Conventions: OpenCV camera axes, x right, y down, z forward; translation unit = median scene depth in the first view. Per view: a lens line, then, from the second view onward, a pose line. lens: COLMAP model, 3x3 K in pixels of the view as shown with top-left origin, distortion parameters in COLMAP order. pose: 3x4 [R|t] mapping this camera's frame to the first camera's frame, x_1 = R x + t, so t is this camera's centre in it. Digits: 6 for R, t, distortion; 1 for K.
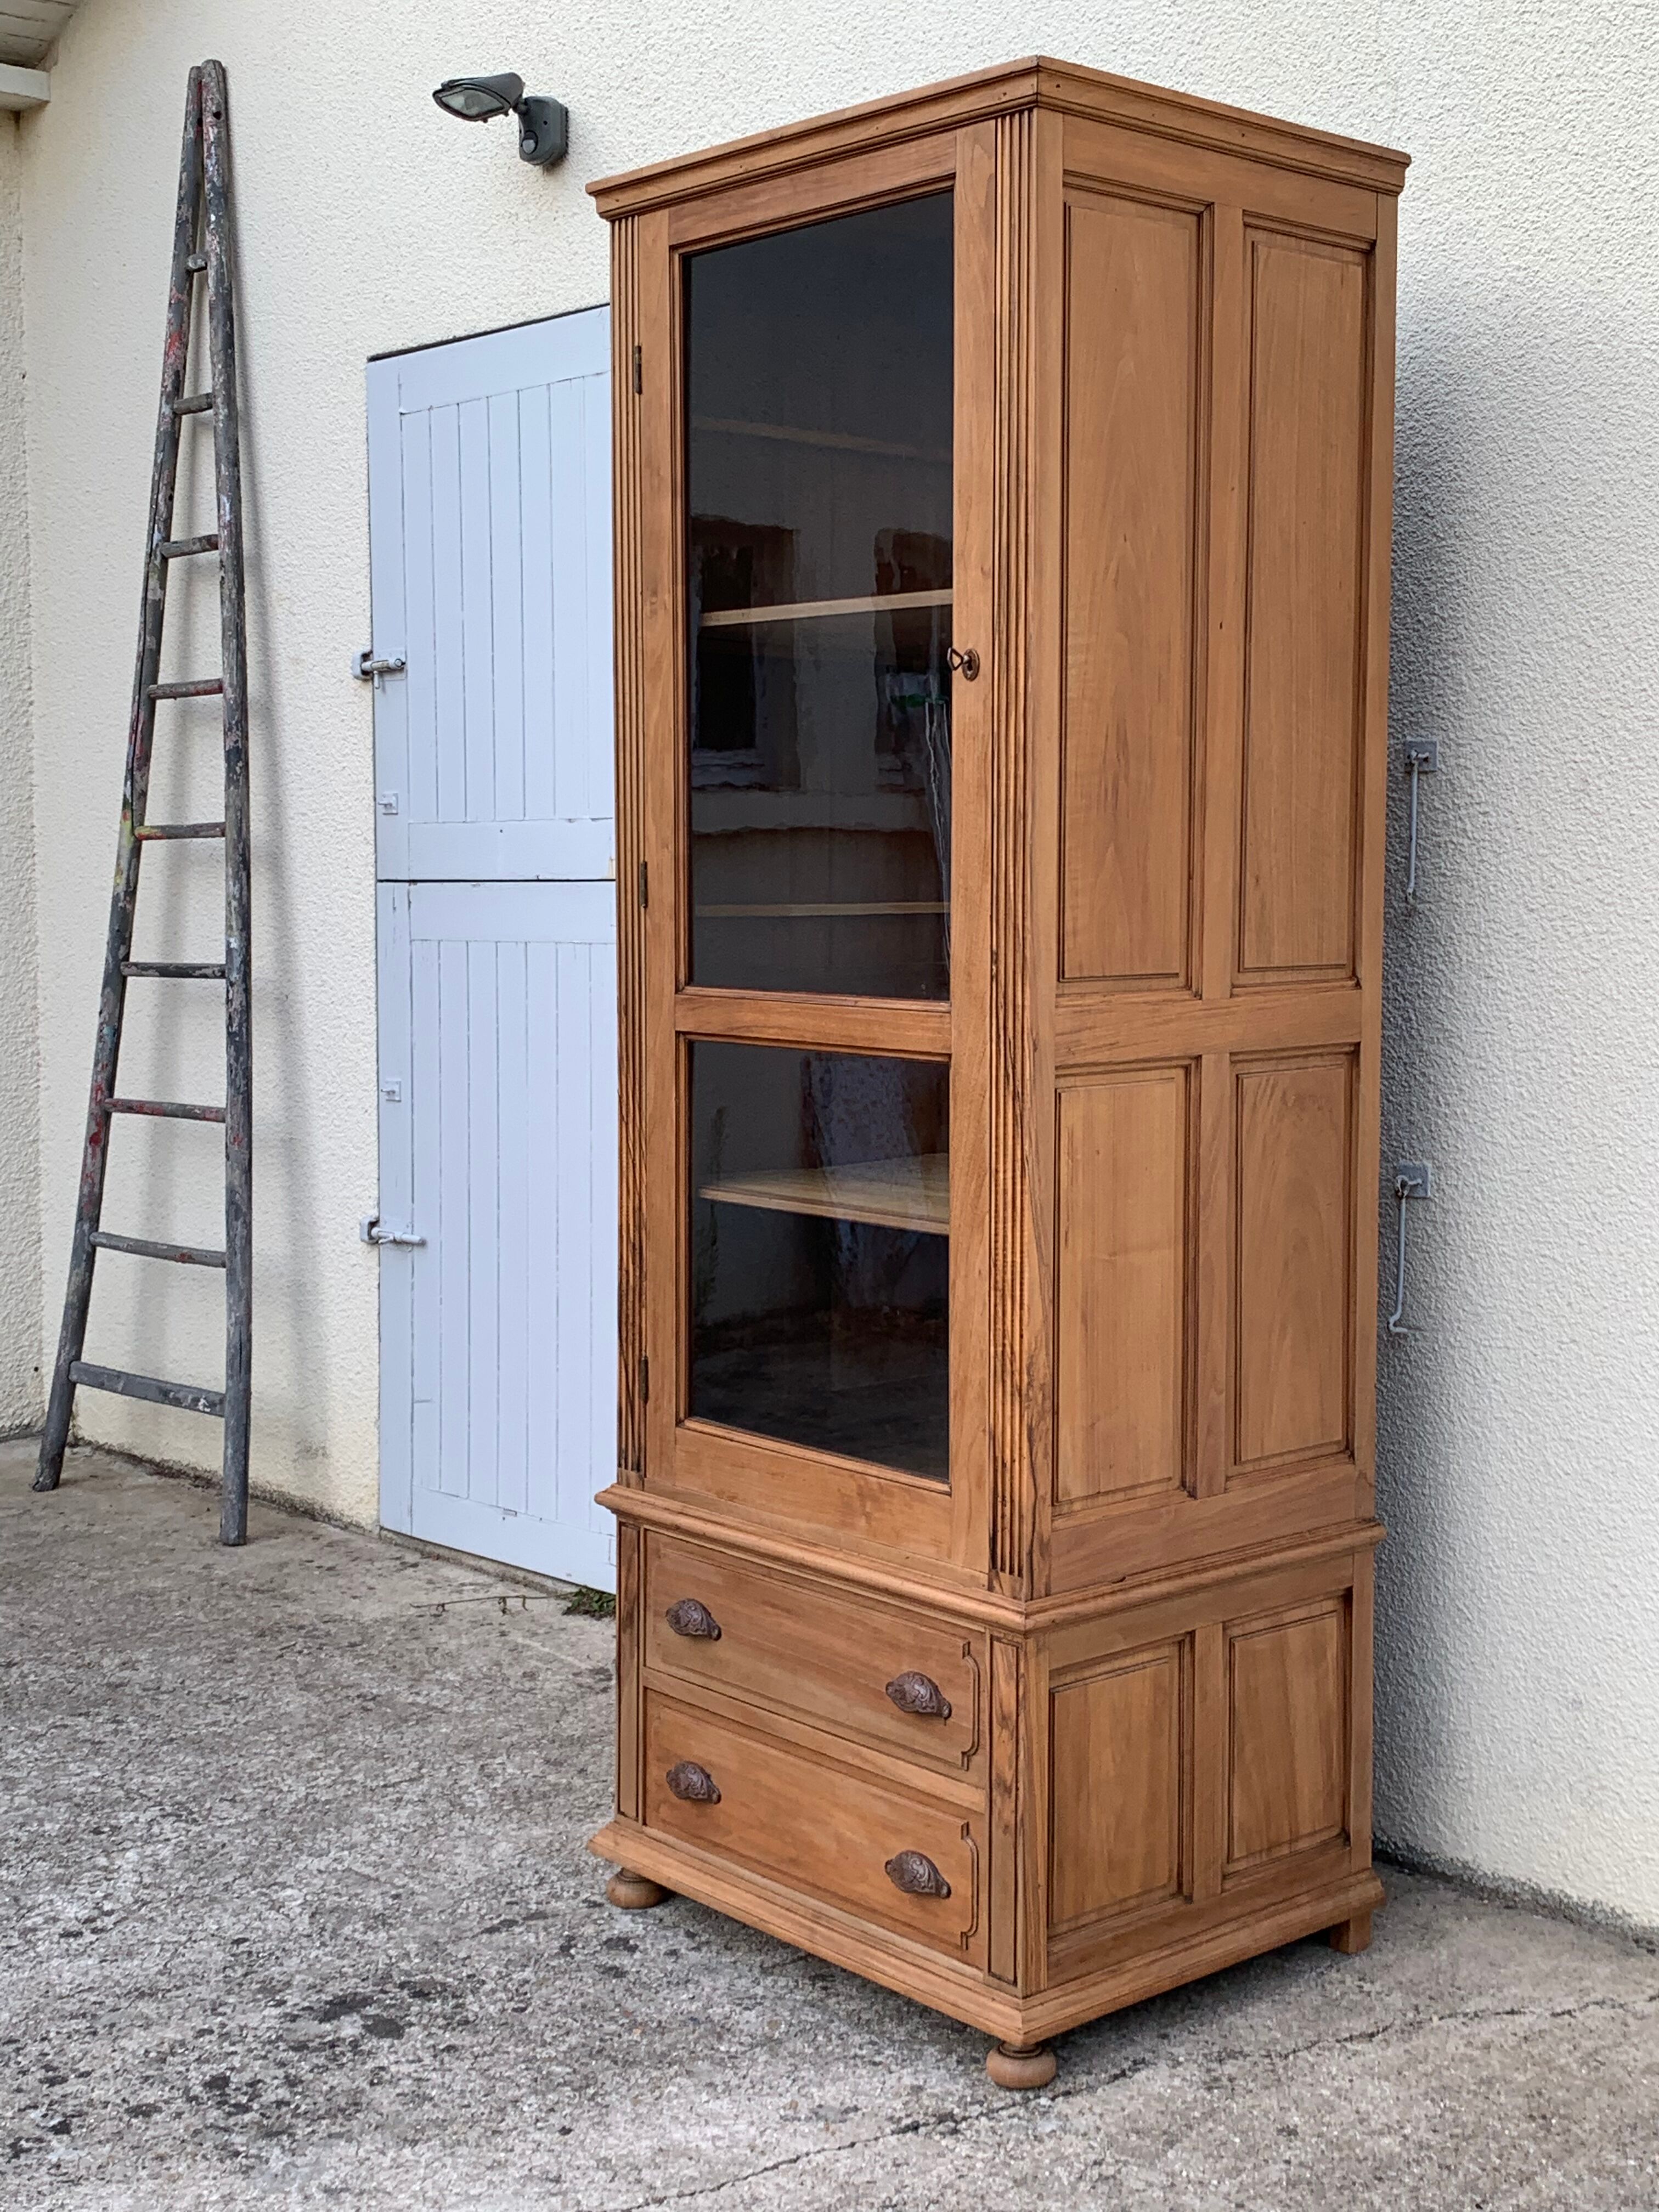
lens RADIAL K [[2804.4, 0, 841.3], [0, 2804.4, 1077.4], [0, 0, 1]] dist [0.160286, -0.483418]
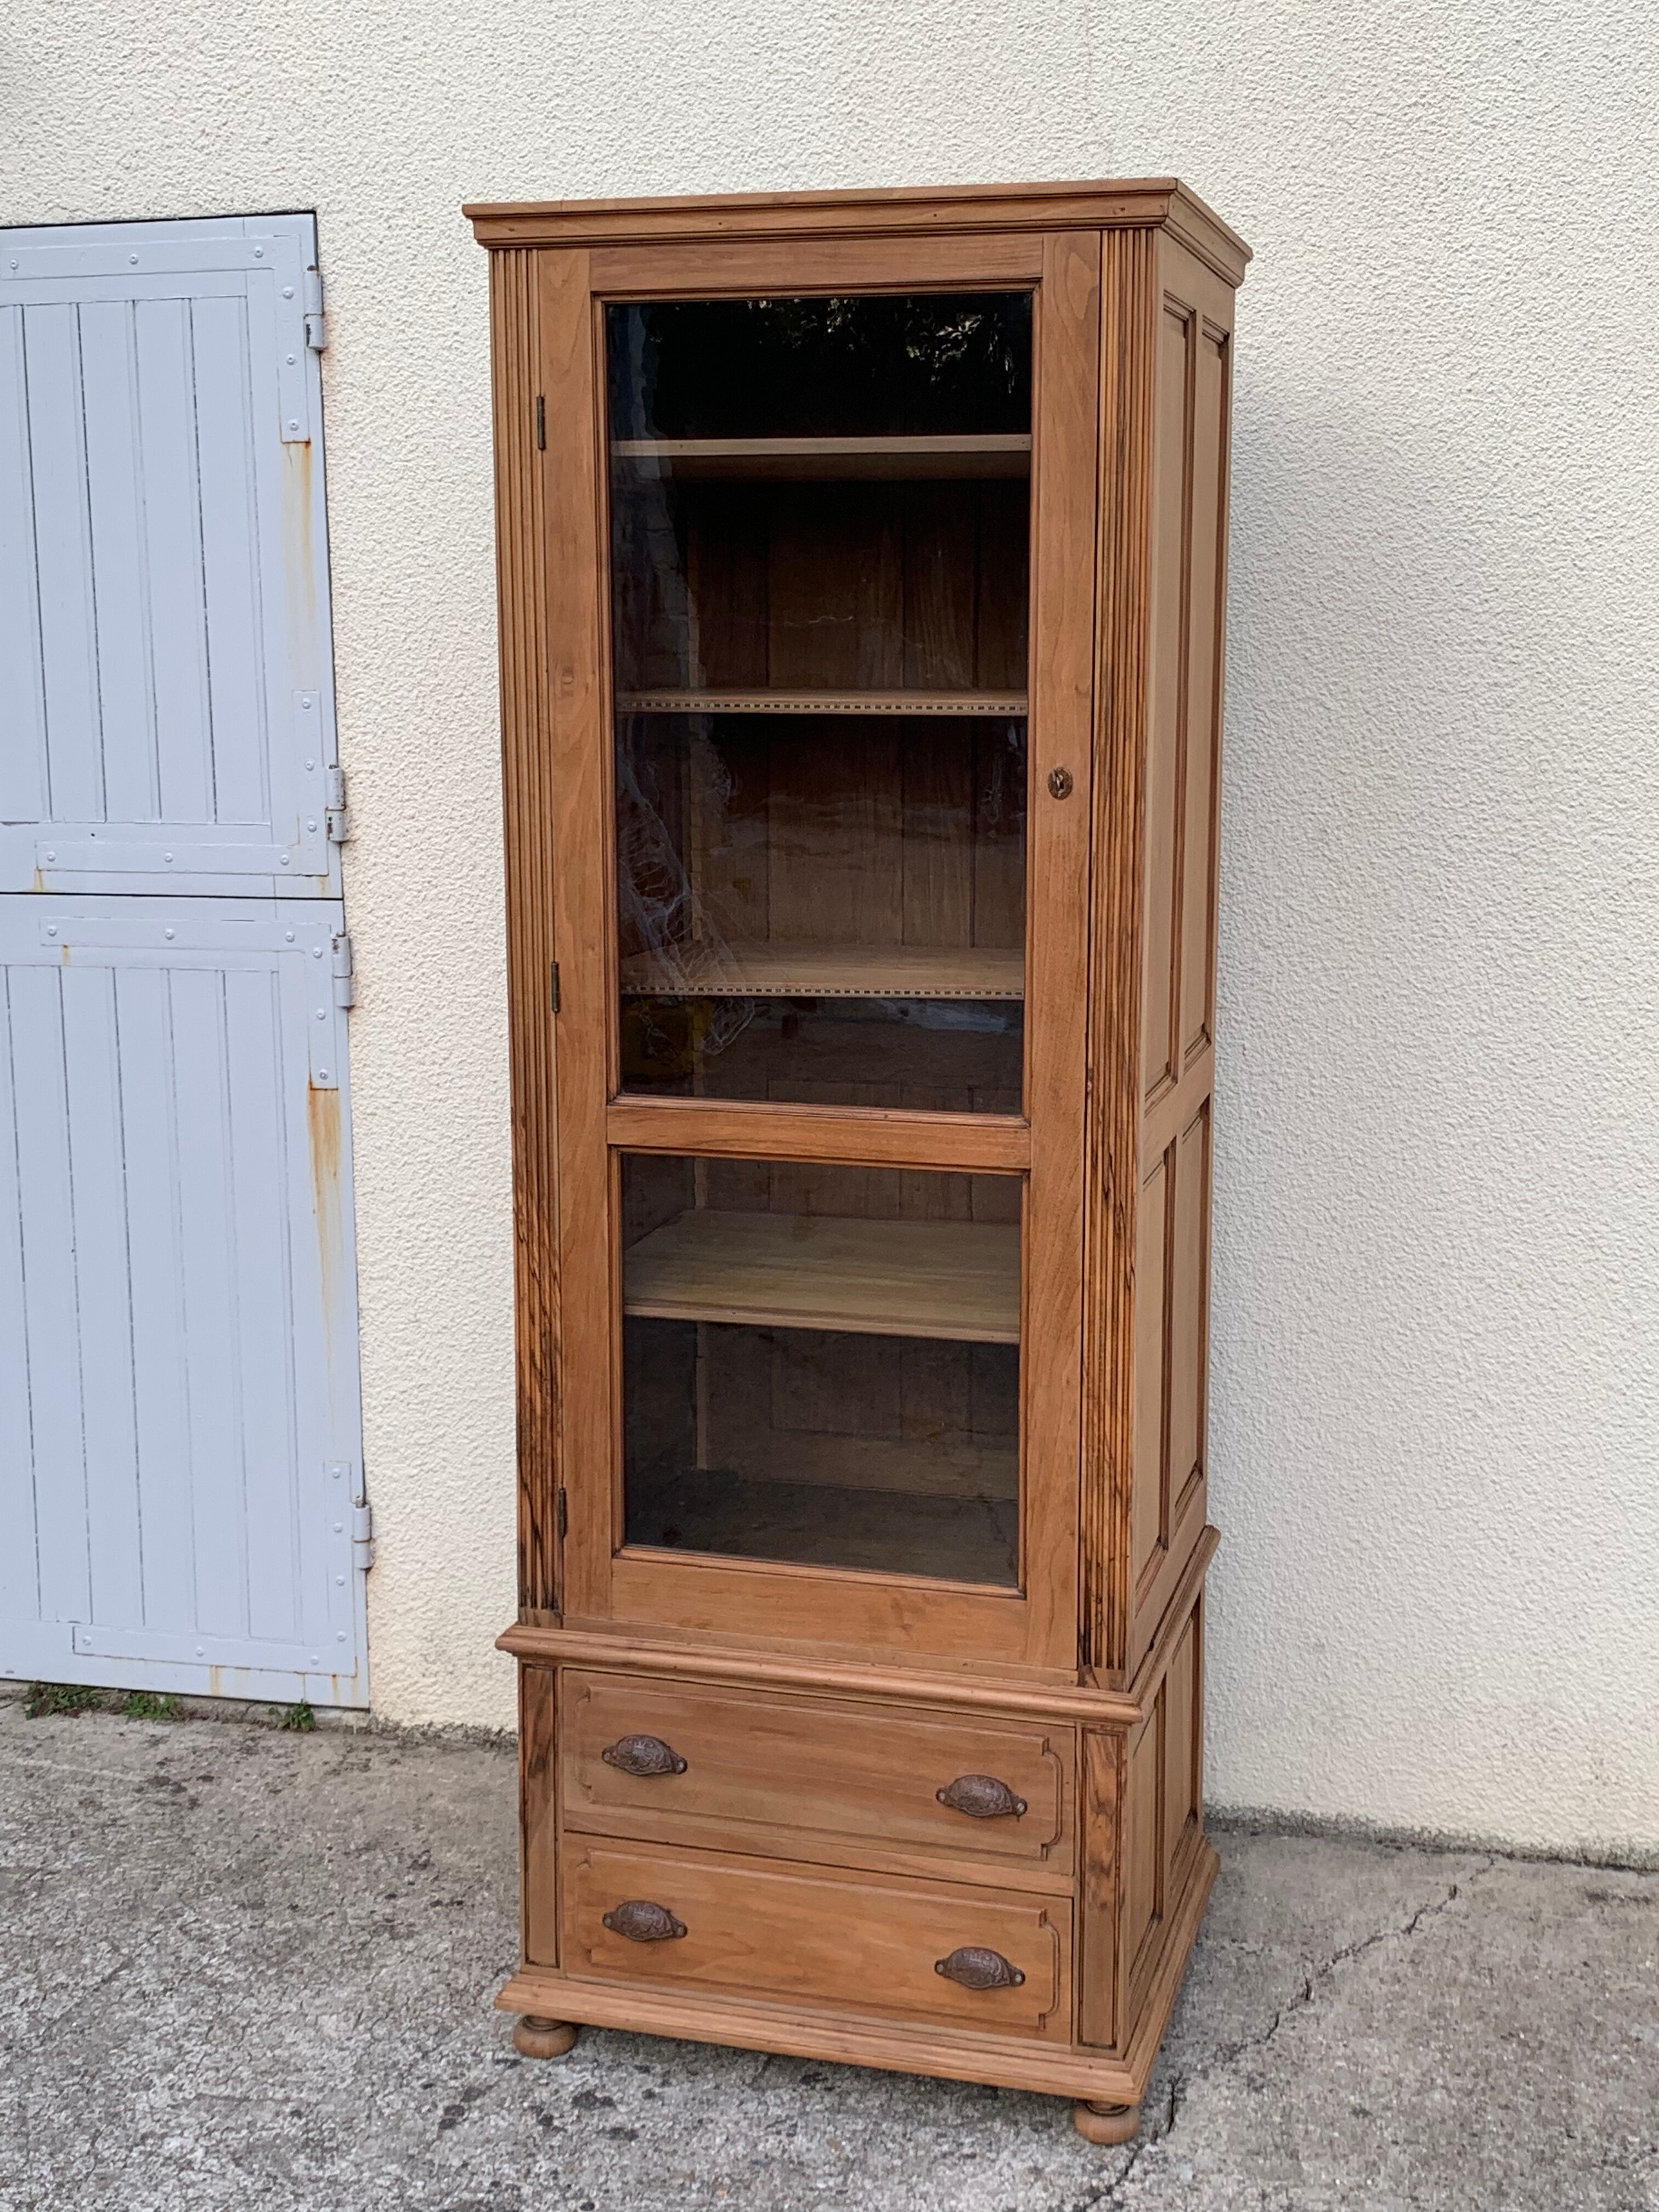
lens RADIAL K [[2755.1, 0, 837.6], [0, 2755.1, 1081.1], [0, 0, 1]] dist [0.176482, -0.547170]
pose [[0.843599, -0.093547, 0.528762, -0.482031], [0.045767, 0.993651, 0.102777, -0.129542], [-0.535020, -0.062503, 0.842524, 0.191781]]
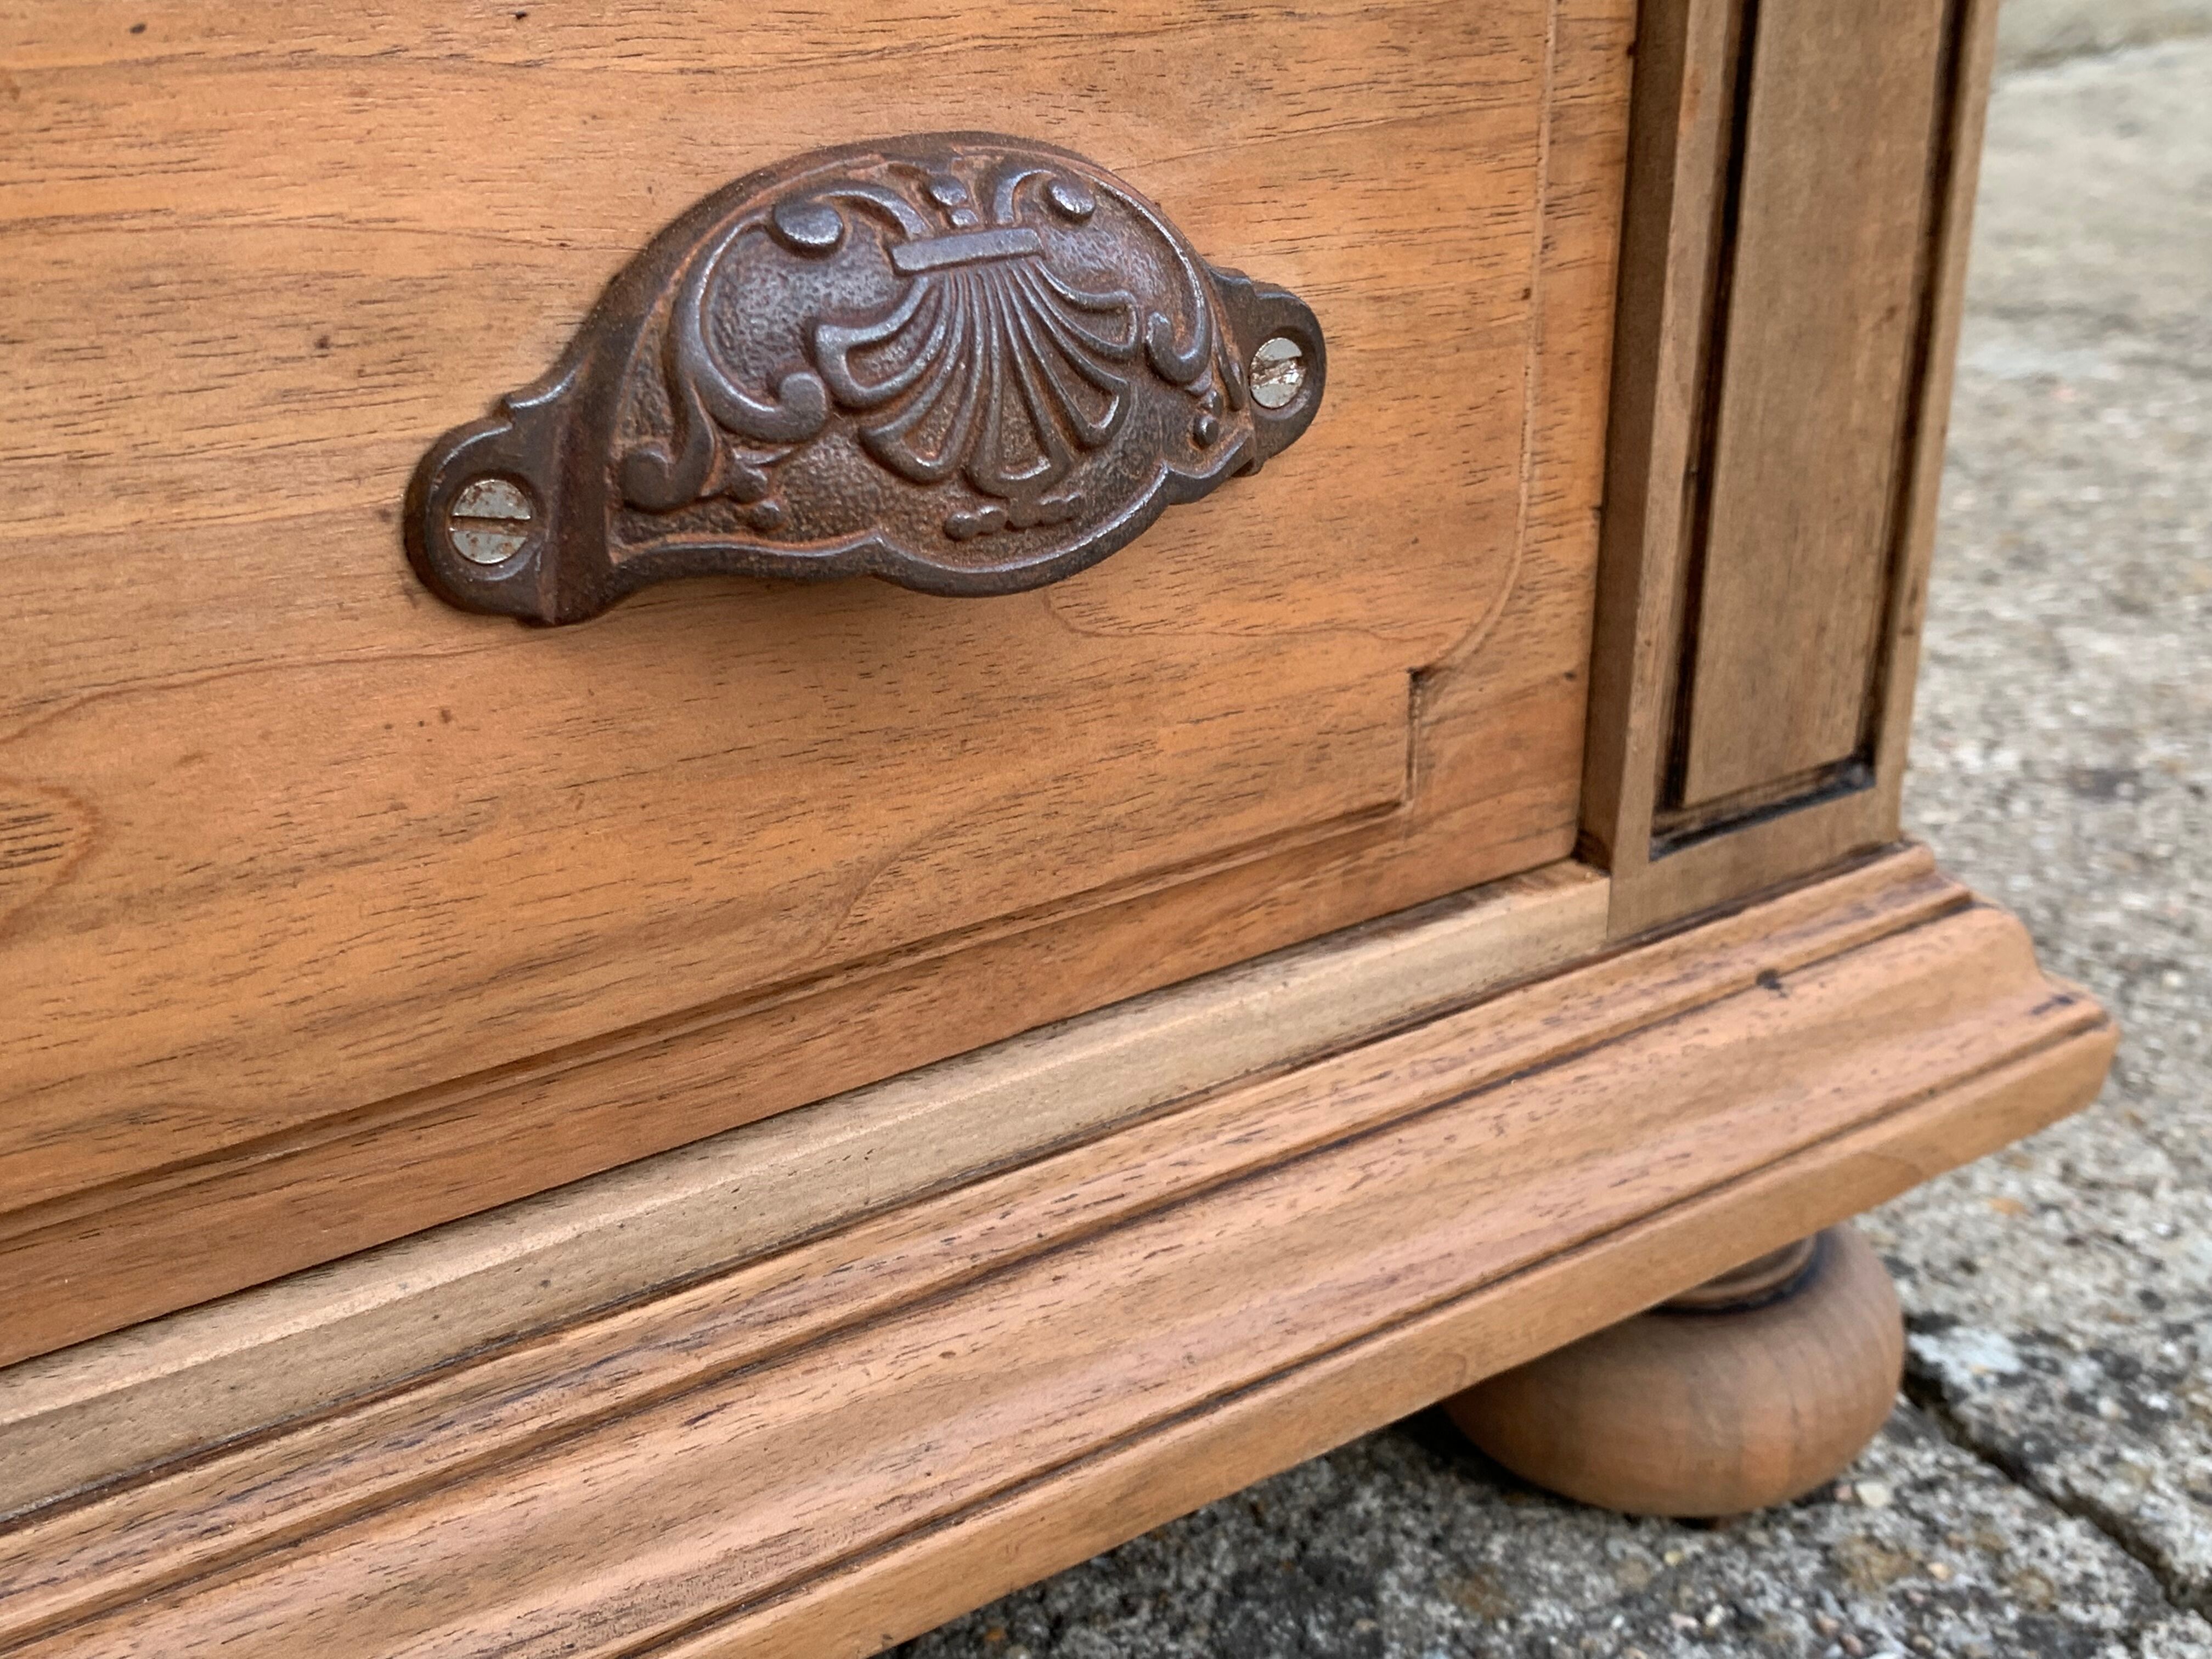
lens RADIAL K [[2755.1, 0, 1157.2], [0, 2755.1, 832.2], [0, 0, 1]] dist [0.176482, -0.547170]
pose [[0.096042, -0.400930, 0.911061, -0.053149], [0.076410, 0.915560, 0.394855, 0.243536], [-0.992440, 0.031691, 0.118567, 0.918783]]
